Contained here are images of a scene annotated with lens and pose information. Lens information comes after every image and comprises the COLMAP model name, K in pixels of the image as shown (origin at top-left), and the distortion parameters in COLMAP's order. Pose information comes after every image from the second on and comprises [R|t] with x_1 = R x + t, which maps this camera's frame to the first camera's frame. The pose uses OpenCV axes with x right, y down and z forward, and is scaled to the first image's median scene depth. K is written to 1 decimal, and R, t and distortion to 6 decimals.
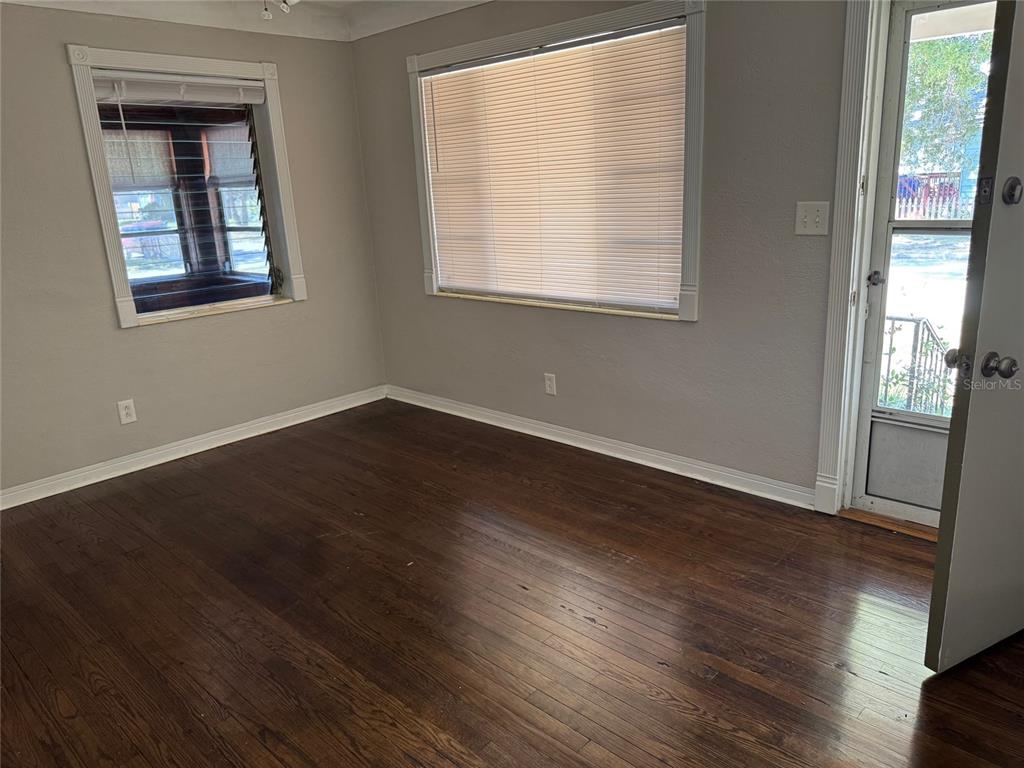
lens RADIAL K [[731.1, 0, 514.7], [0, 731.1, 377.6], [0, 0, 1]] dist [0.053682, -0.080933]
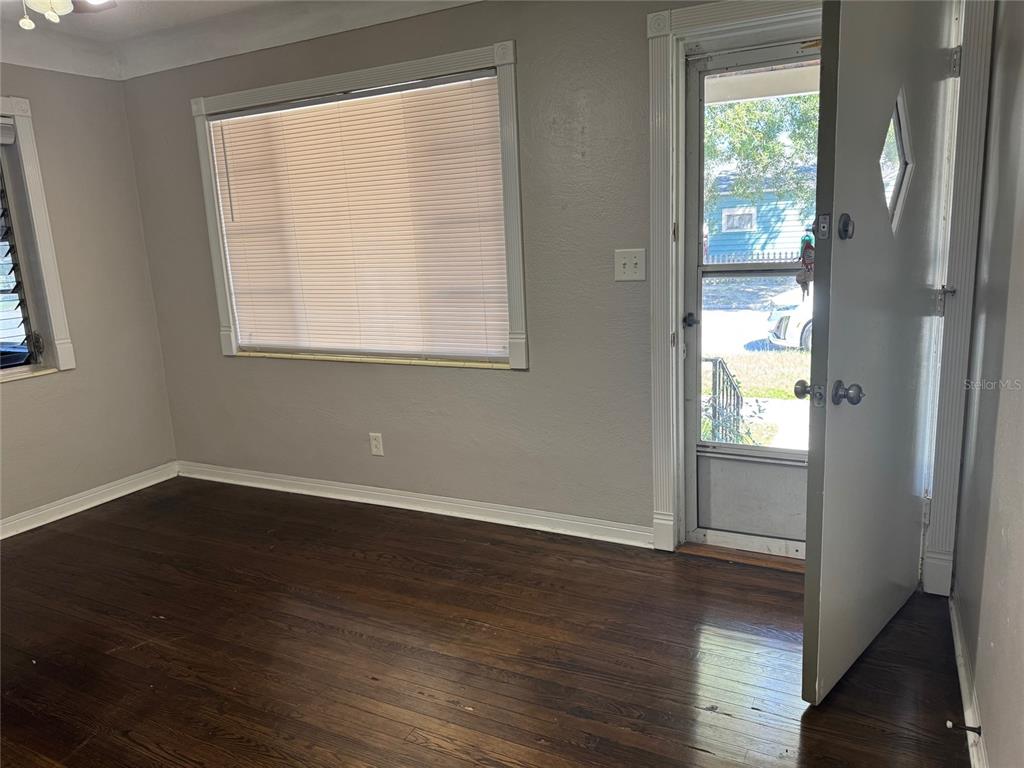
lens RADIAL K [[731.1, 0, 514.7], [0, 731.1, 377.6], [0, 0, 1]] dist [0.053682, -0.080933]
pose [[0.960460, -0.054422, 0.273046, -0.039713], [0.074713, 0.995119, -0.064469, -0.003168], [-0.268204, 0.082321, 0.959838, 0.062289]]
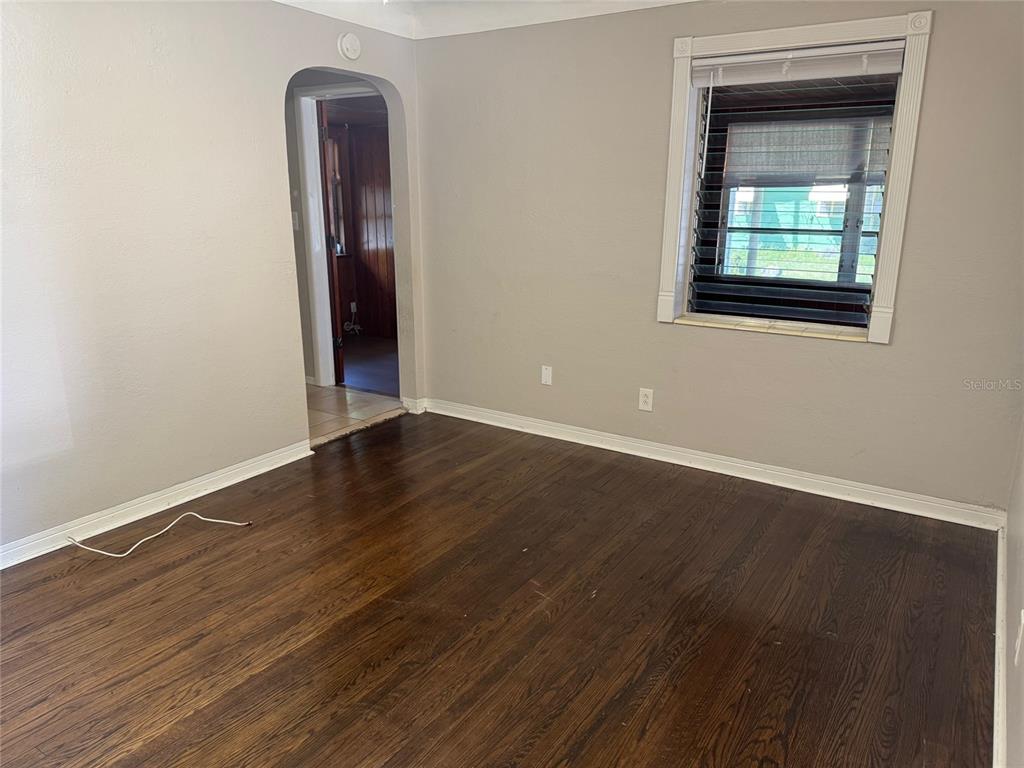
lens RADIAL K [[721.5, 0, 520.0], [0, 721.5, 385.7], [0, 0, 1]] dist [0.094955, -0.128453]
pose [[0.175653, 0.301120, -0.937269, 0.497218], [-0.264540, 0.931491, 0.249687, -0.226889], [0.948243, 0.204086, 0.243278, 0.731538]]
